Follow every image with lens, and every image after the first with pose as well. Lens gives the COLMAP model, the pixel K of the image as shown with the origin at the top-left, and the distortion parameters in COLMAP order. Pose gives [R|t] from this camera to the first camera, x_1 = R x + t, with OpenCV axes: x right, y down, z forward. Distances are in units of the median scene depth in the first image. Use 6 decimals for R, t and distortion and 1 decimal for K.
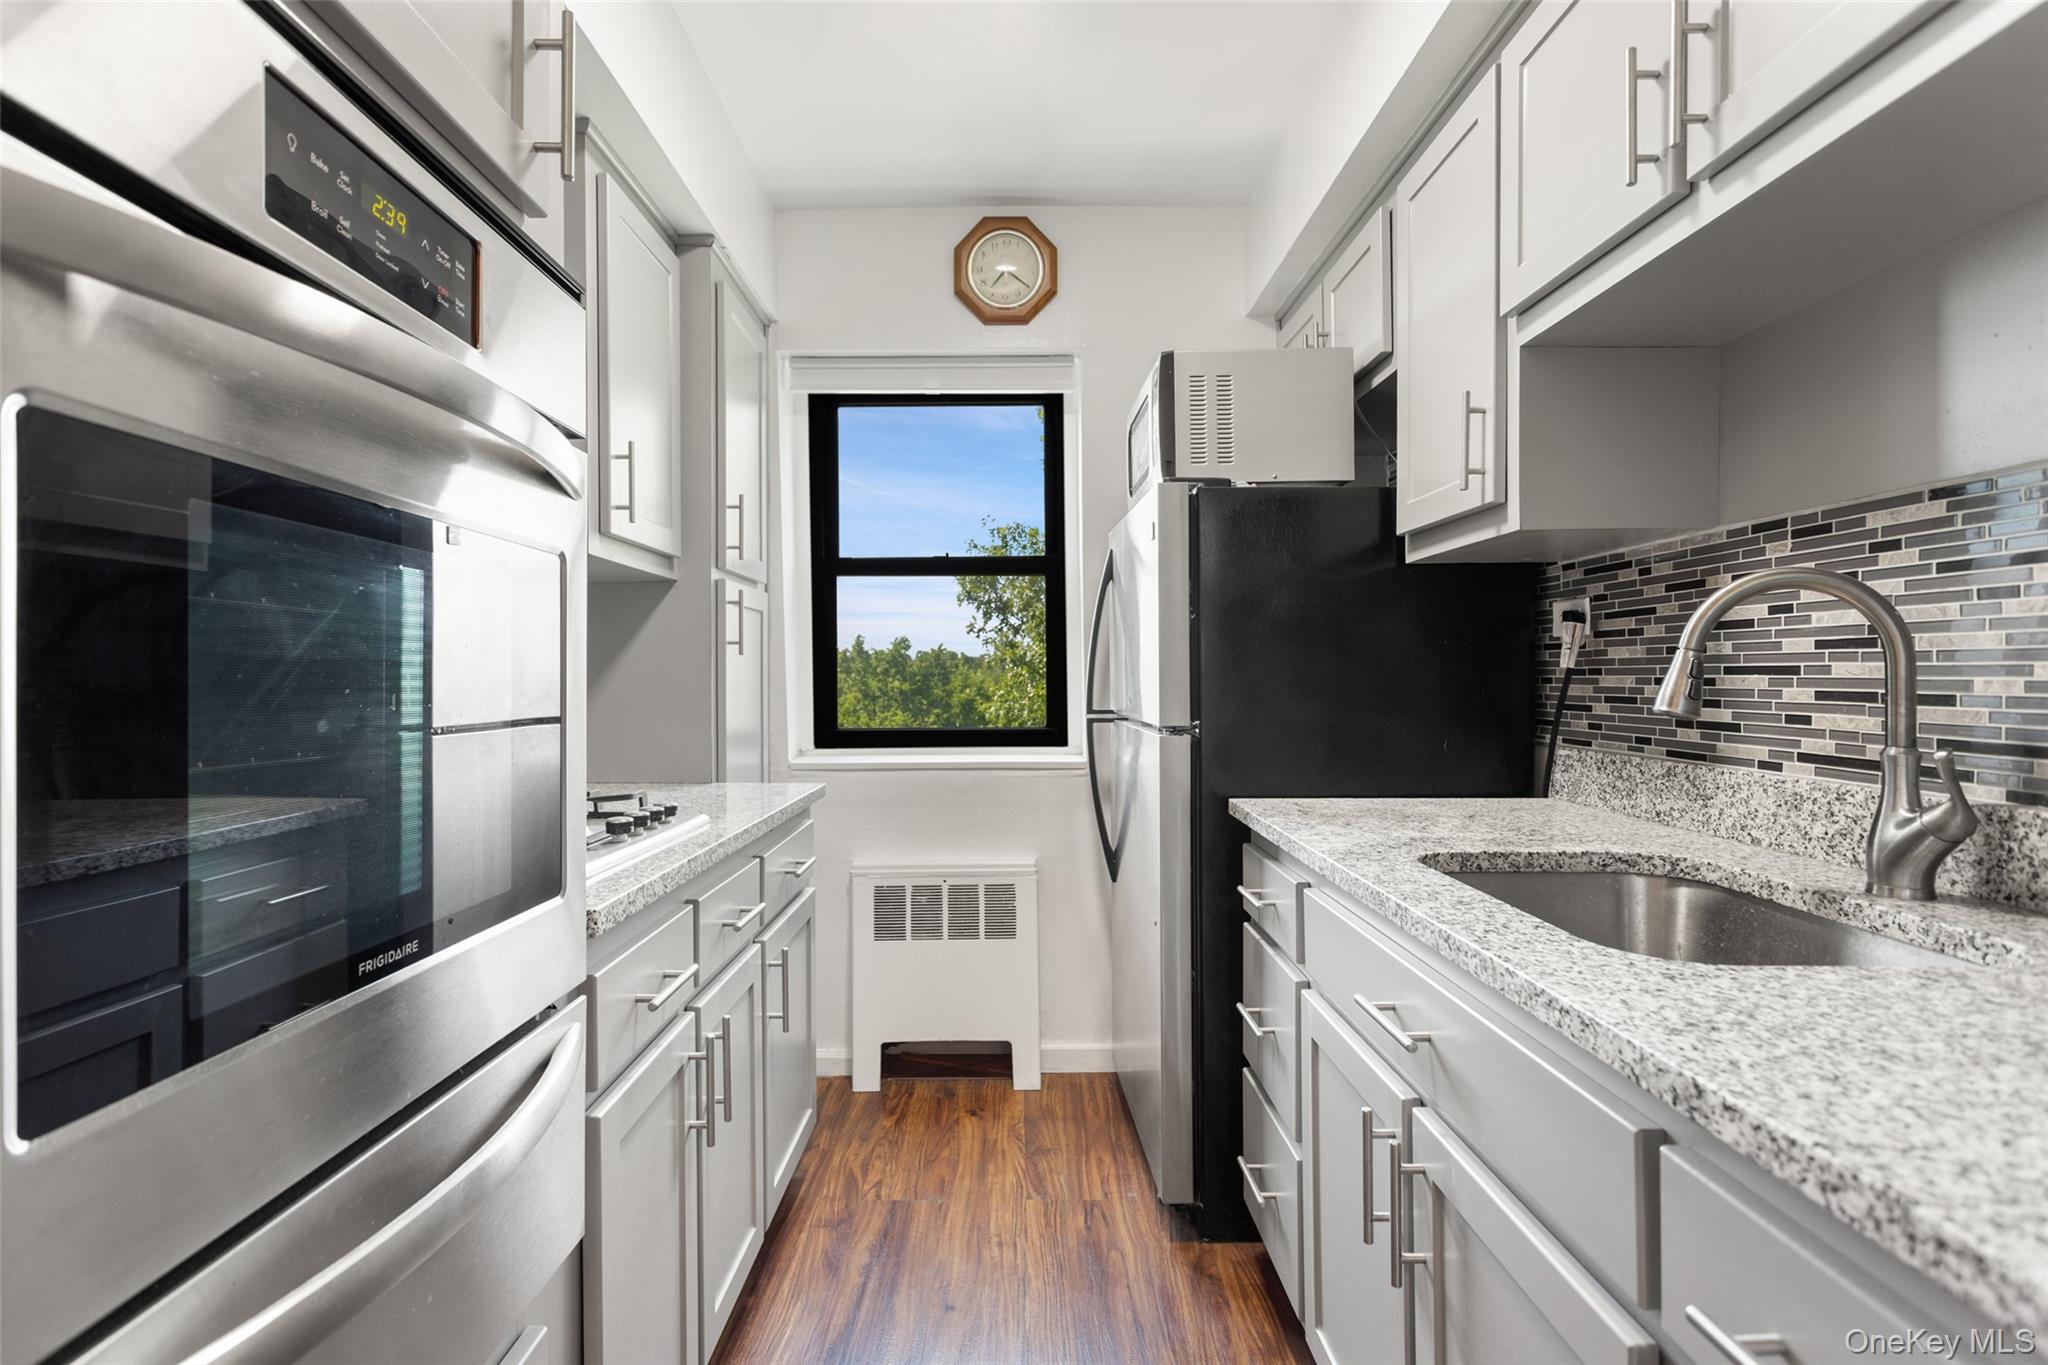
lens RADIAL K [[965.5, 0, 1019.3], [0, 965.5, 679.9], [0, 0, 1]] dist [-0.000211, 0.000243]
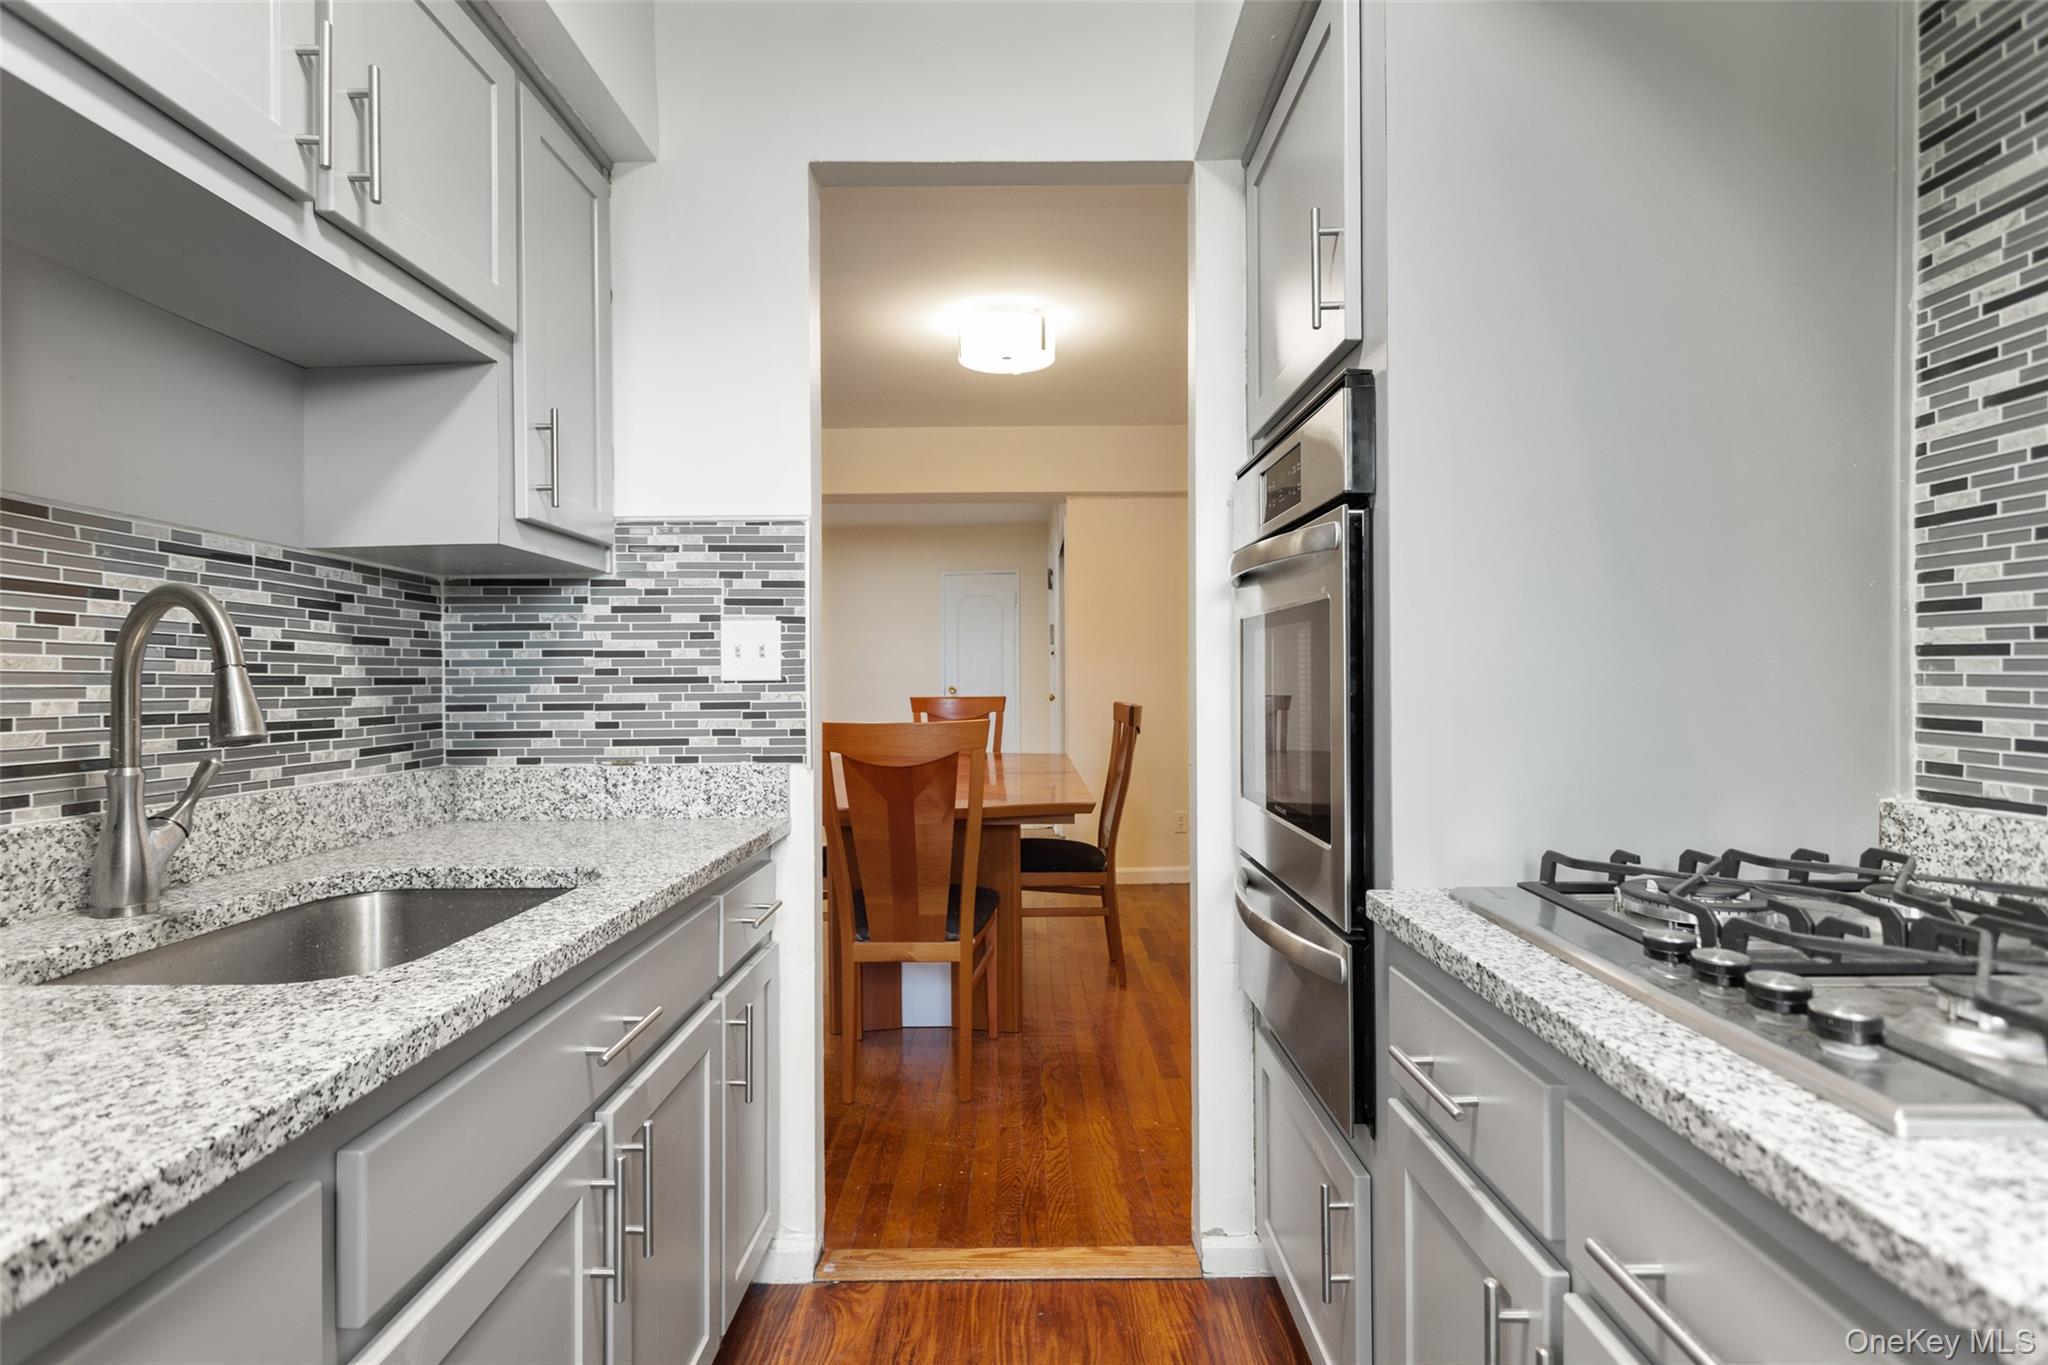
lens RADIAL K [[965.5, 0, 1019.3], [0, 965.5, 679.9], [0, 0, 1]] dist [-0.000211, 0.000243]
pose [[-0.999869, 0.013711, 0.008580, -0.030546], [0.013732, 0.999903, 0.002331, -0.009469], [-0.008548, 0.002448, -0.999960, 1.615922]]
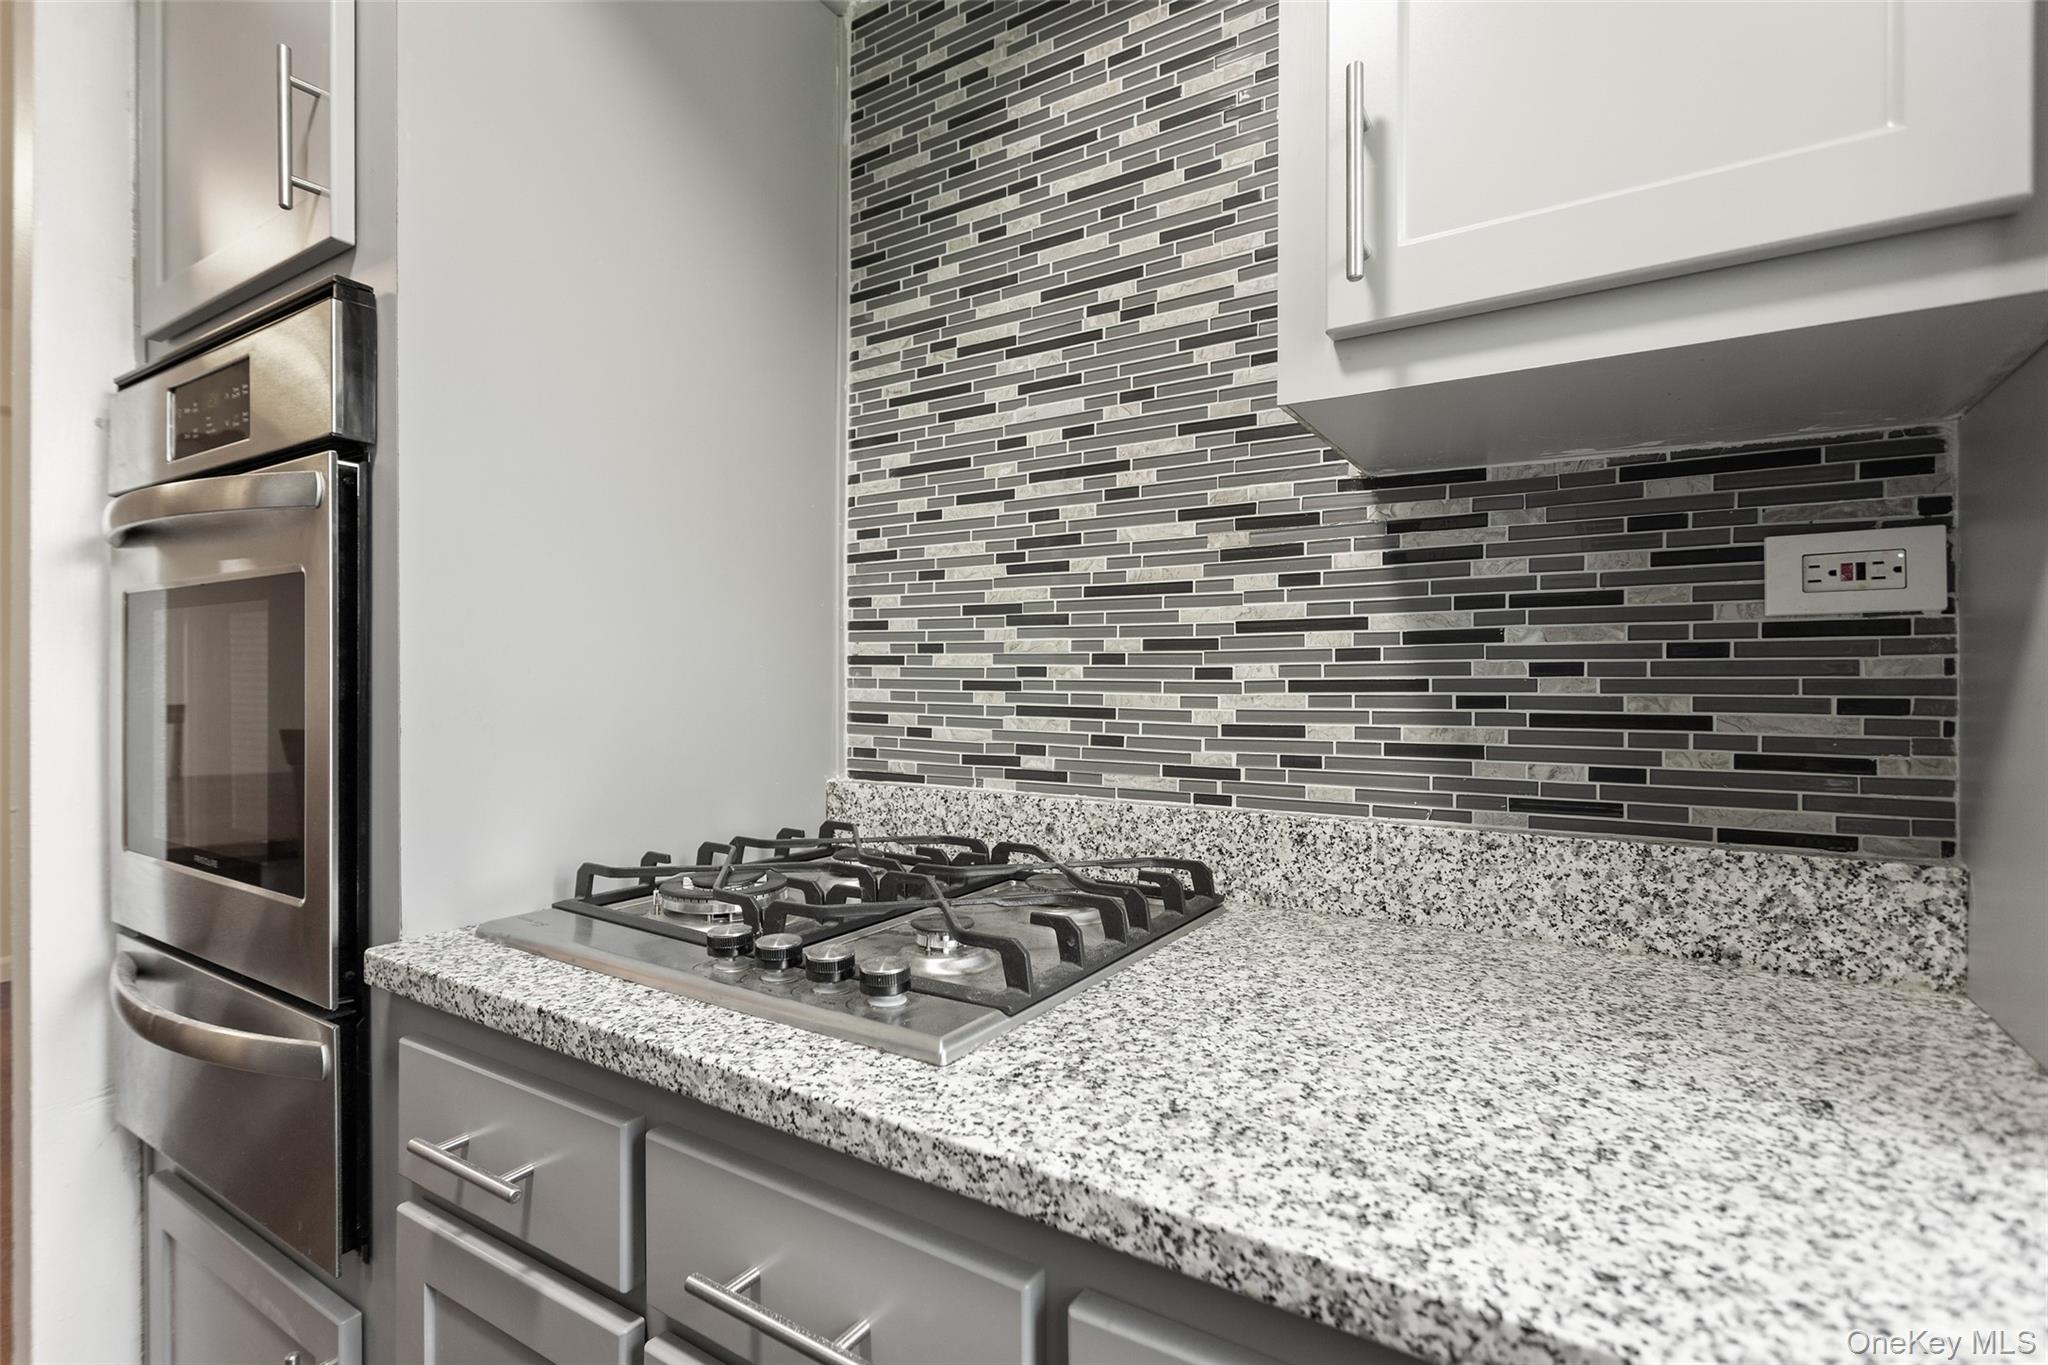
lens RADIAL K [[965.5, 0, 1019.3], [0, 965.5, 679.9], [0, 0, 1]] dist [-0.000211, 0.000243]
pose [[-0.540732, 0.005573, -0.841176, -0.026962], [0.002263, 0.999984, 0.005171, -0.008697], [0.841192, 0.000892, -0.540736, 1.593076]]
